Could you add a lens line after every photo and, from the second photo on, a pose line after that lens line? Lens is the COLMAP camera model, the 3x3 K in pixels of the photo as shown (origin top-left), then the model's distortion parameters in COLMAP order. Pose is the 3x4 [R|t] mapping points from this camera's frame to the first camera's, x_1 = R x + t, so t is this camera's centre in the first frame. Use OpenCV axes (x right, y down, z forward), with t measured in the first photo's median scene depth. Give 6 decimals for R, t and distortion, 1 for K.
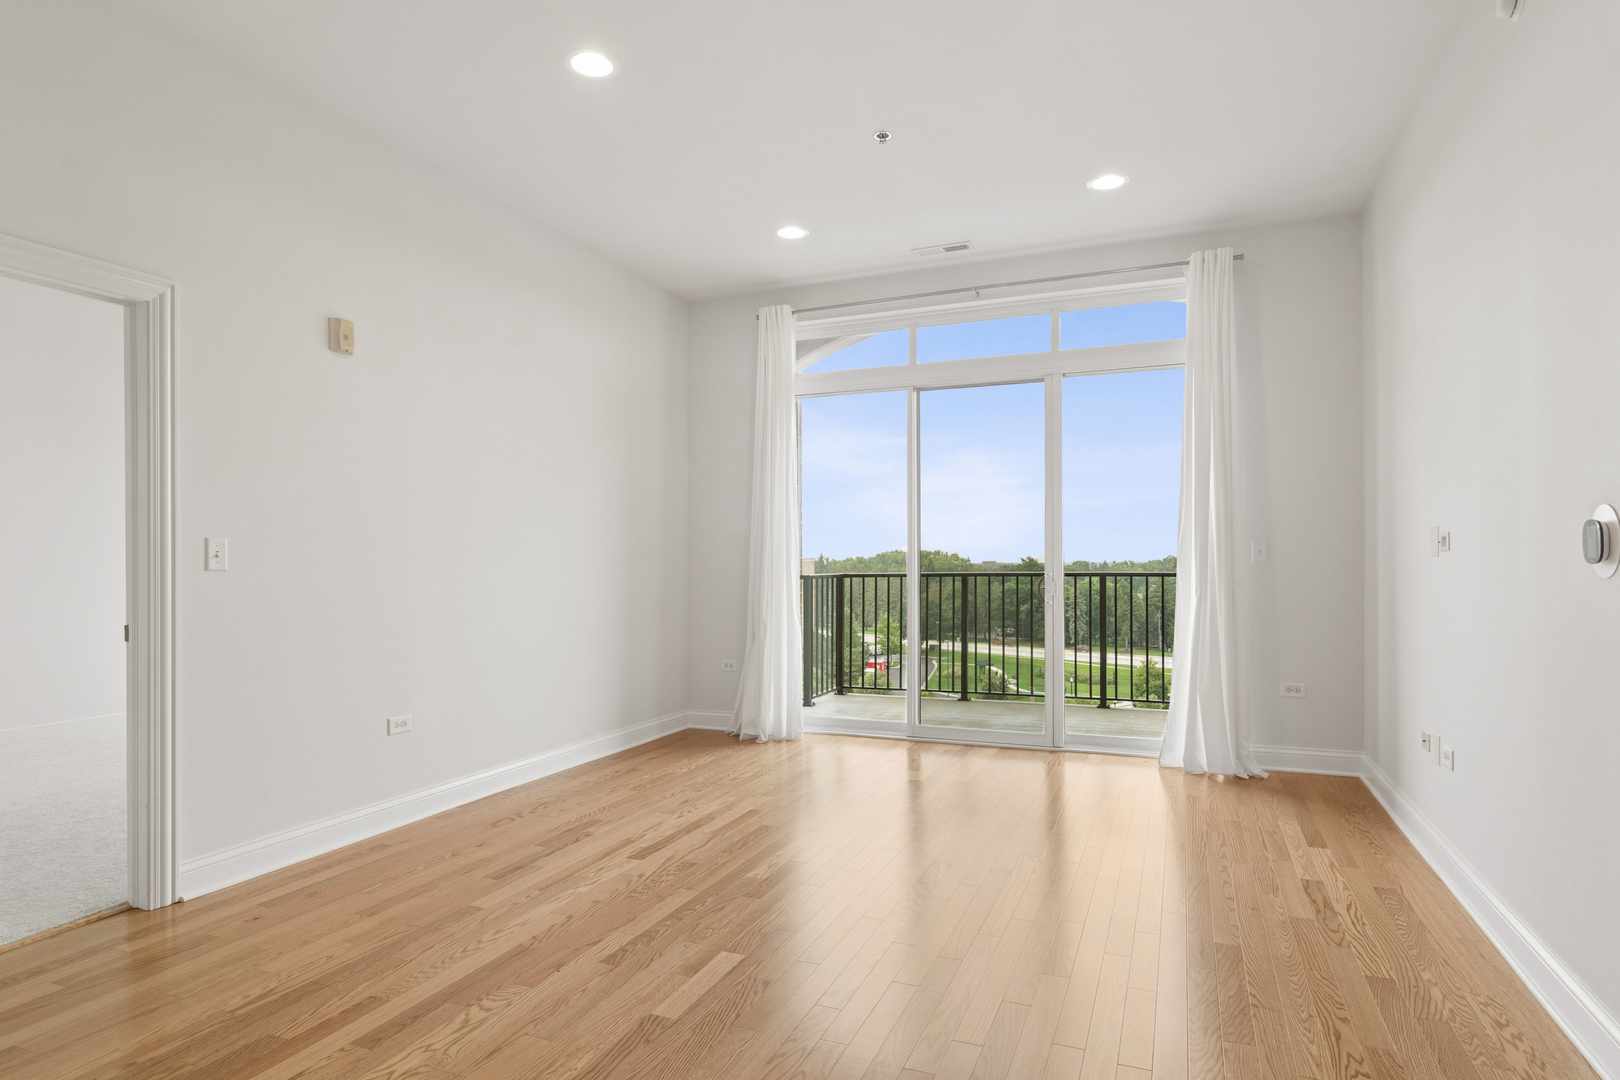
lens RADIAL K [[874.0, 0, 811.1], [0, 874.0, 563.6], [0, 0, 1]] dist [0.001891, 0.000598]
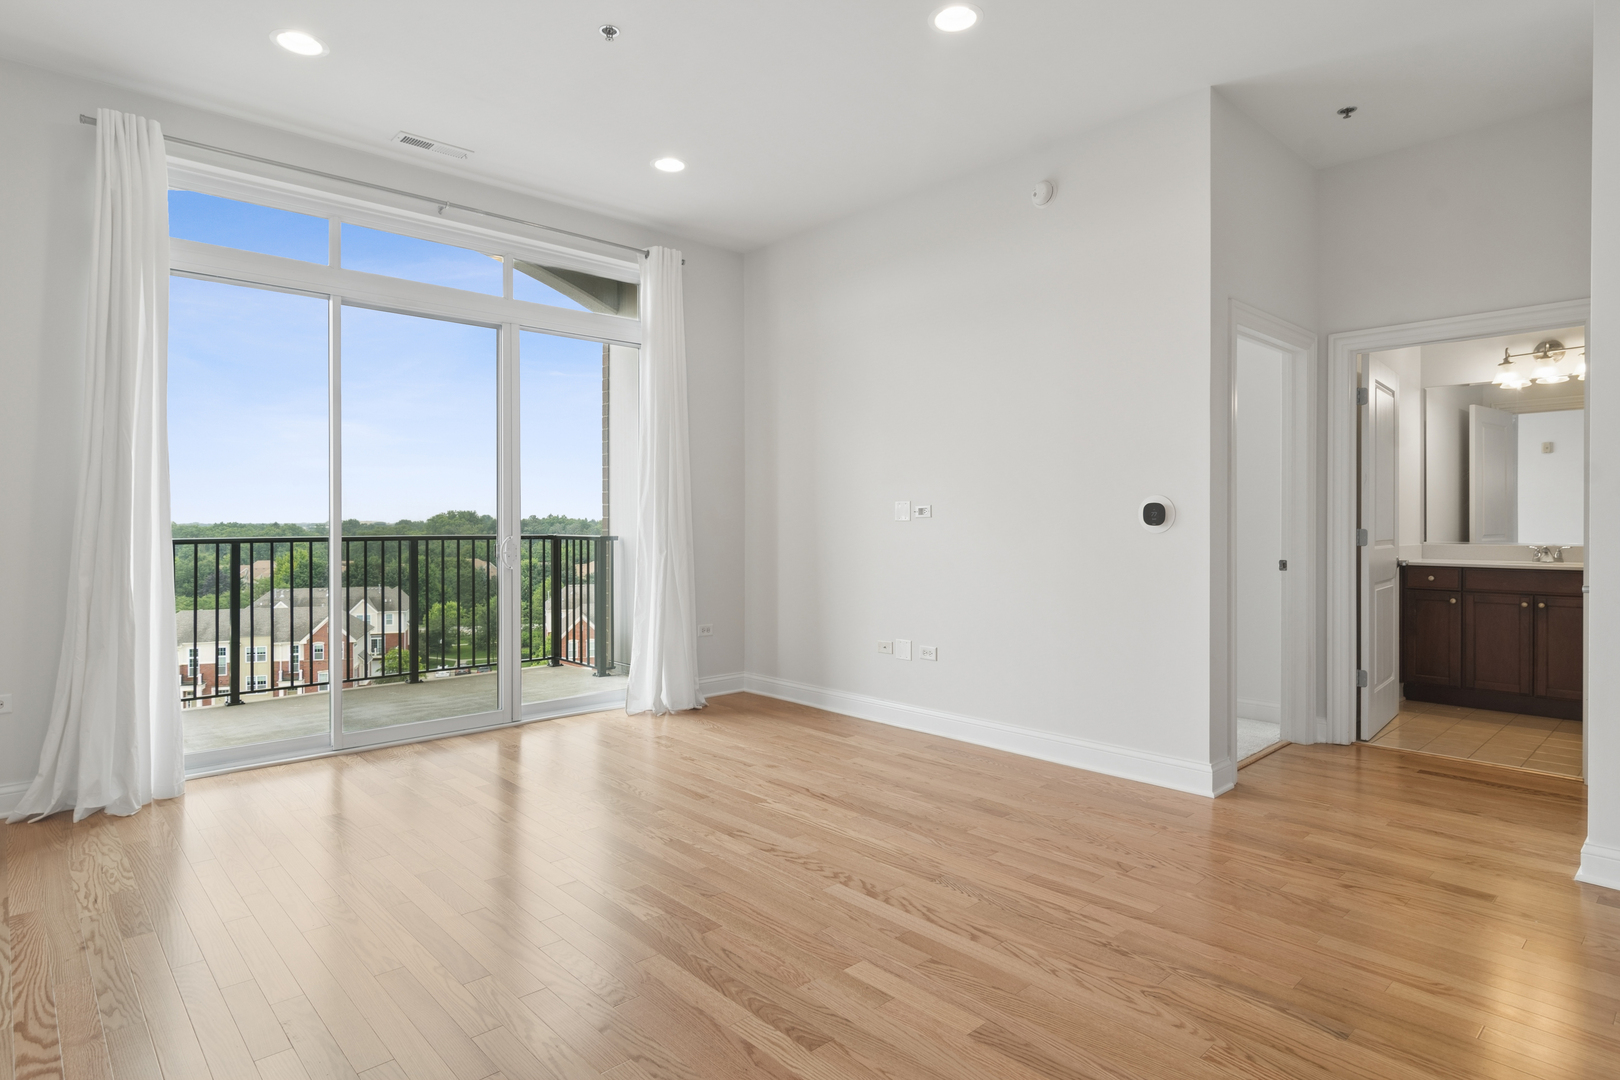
lens RADIAL K [[865.2, 0, 813.4], [0, 865.2, 520.7], [0, 0, 1]] dist [0.000792, 0.002079]
pose [[0.427868, 0.009390, 0.903792, -0.424612], [0.000132, 0.999945, -0.010452, 0.004912], [-0.903841, 0.004591, 0.427844, 0.316454]]
